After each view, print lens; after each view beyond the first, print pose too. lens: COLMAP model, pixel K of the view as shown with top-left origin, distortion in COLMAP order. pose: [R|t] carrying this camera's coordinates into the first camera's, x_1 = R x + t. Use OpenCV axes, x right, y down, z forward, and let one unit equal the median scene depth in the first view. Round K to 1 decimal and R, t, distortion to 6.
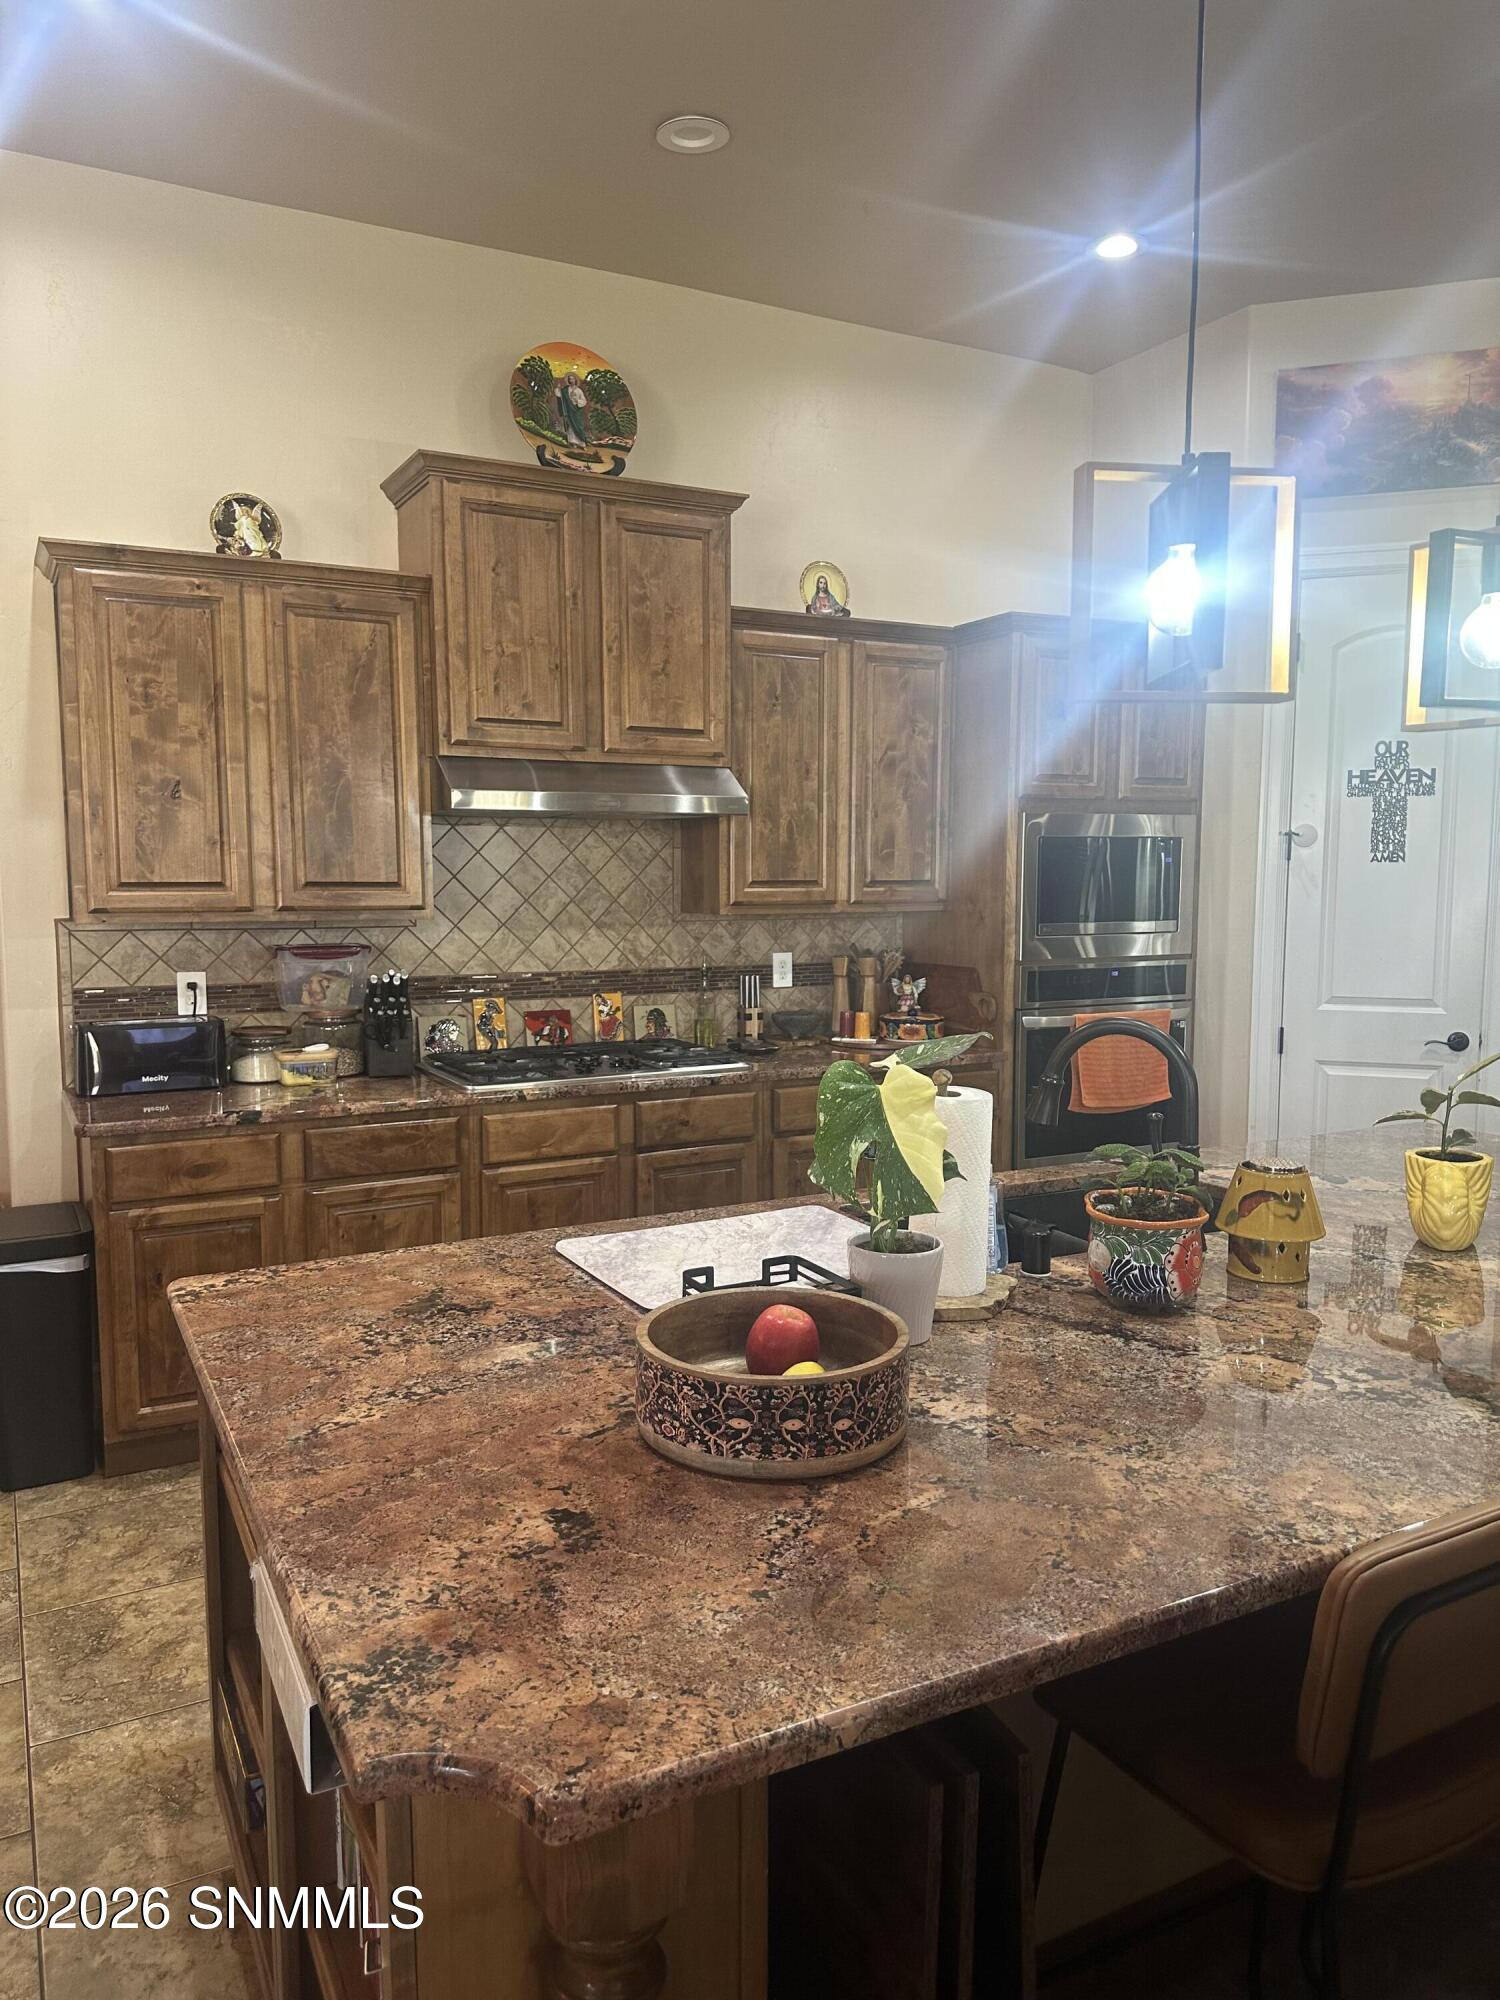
lens RADIAL K [[1422.5, 0, 750.0], [0, 1422.5, 1000.0], [0, 0, 1]] dist [0.116752, -0.179973]
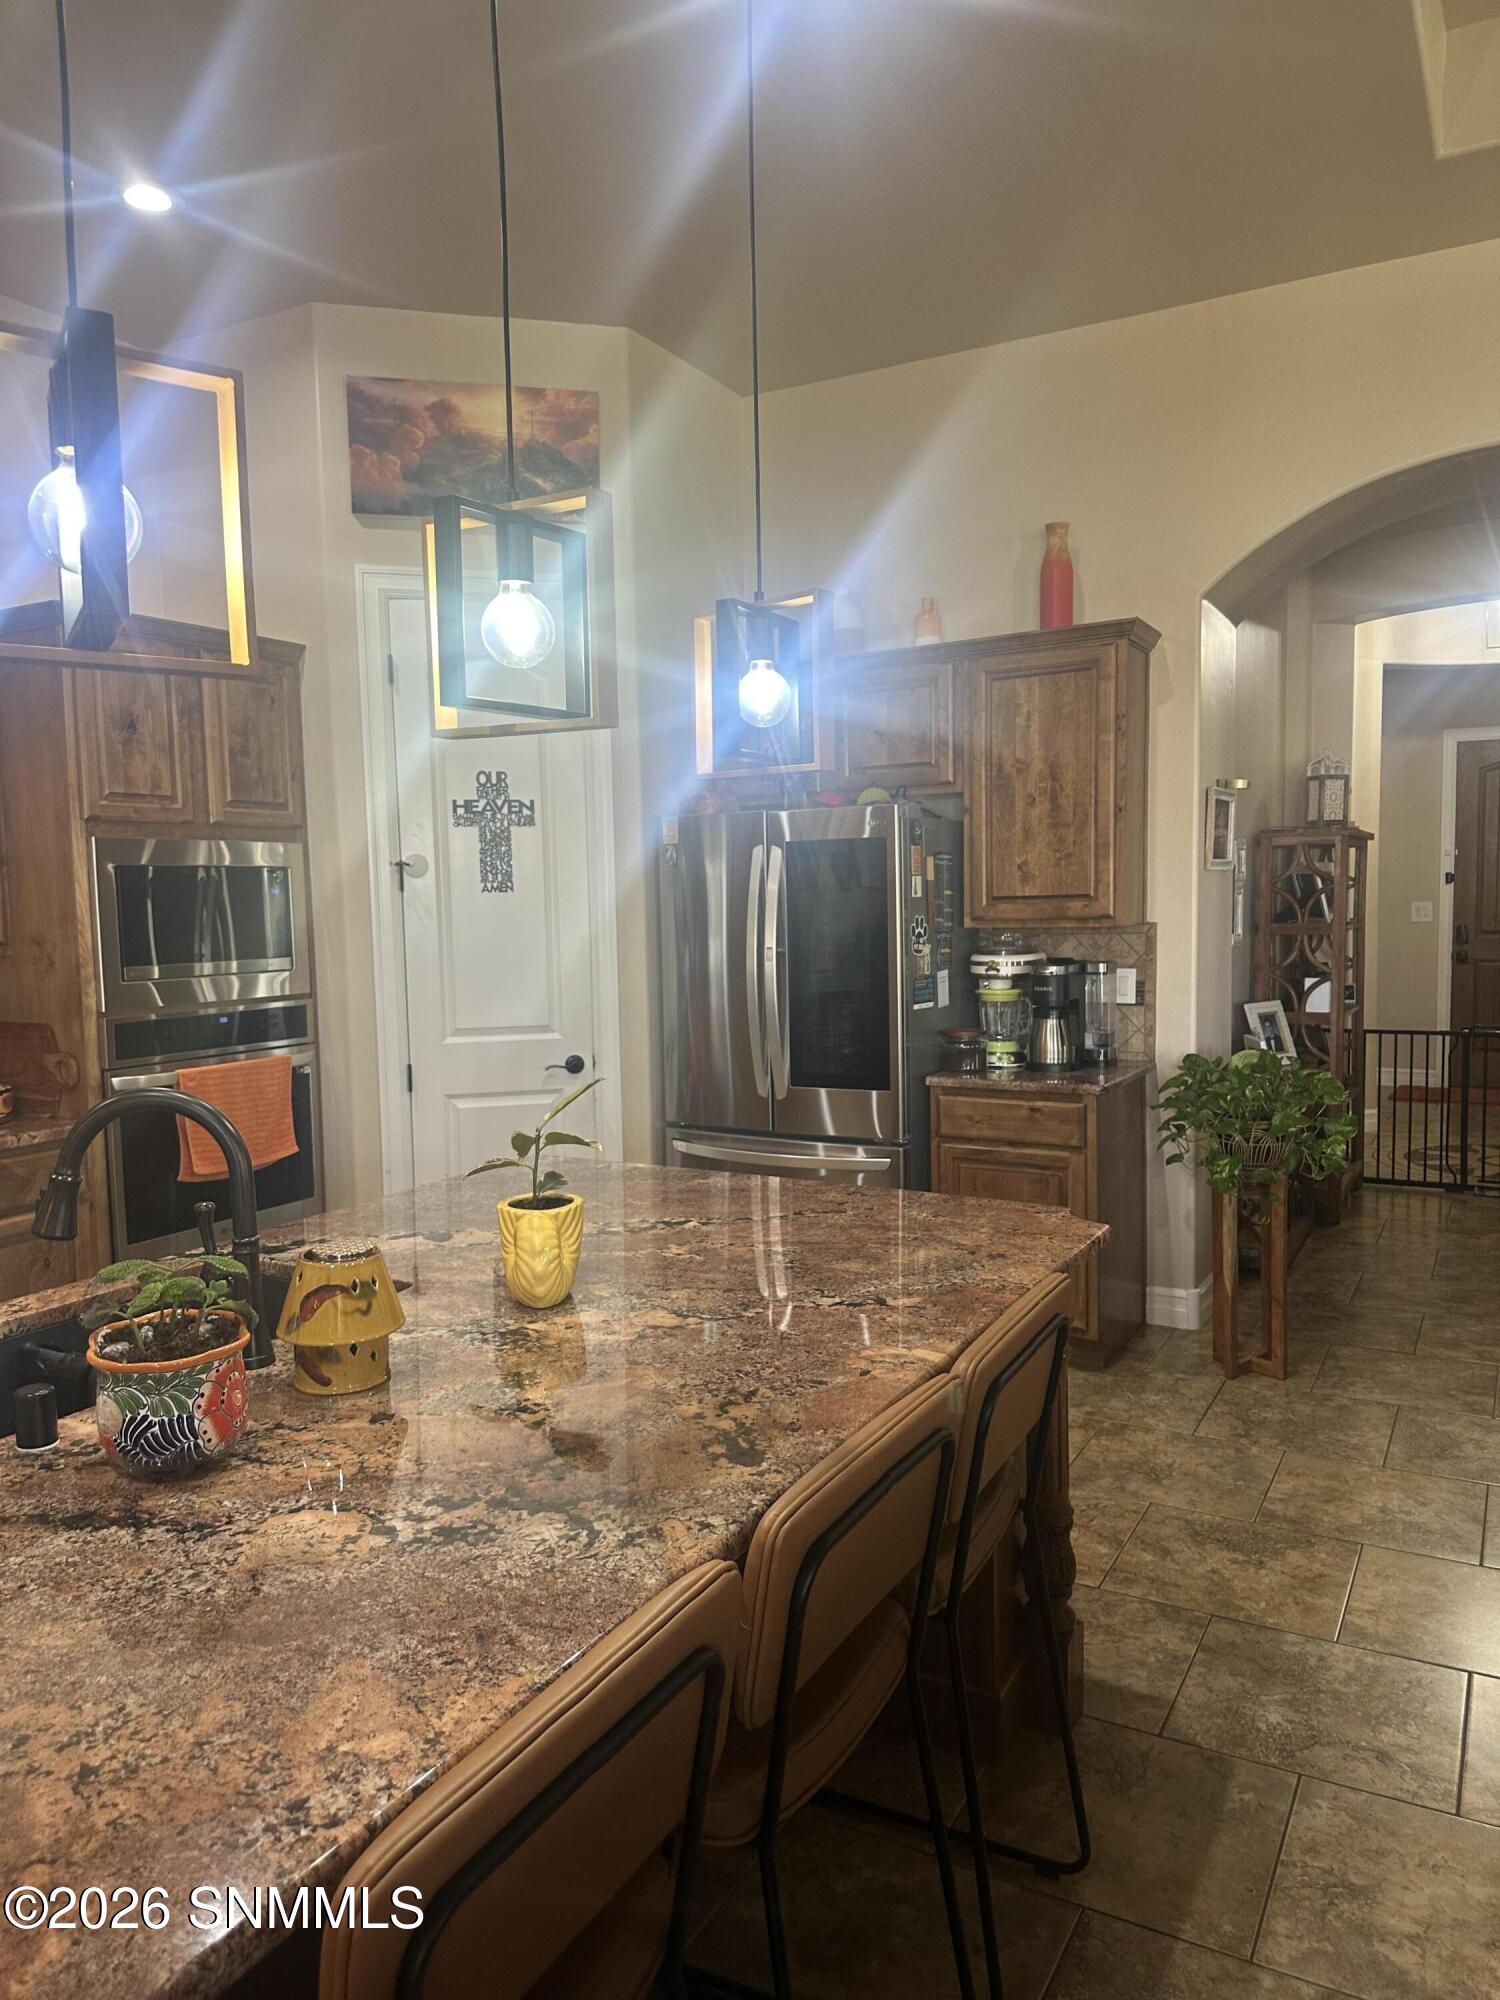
lens RADIAL K [[1422.5, 0, 750.0], [0, 1422.5, 1000.0], [0, 0, 1]] dist [0.116752, -0.179973]
pose [[0.843673, -0.057417, 0.533778, 0.126148], [0.070287, 0.997520, -0.003793, -0.010402], [-0.532236, 0.040718, 0.845616, 0.162518]]
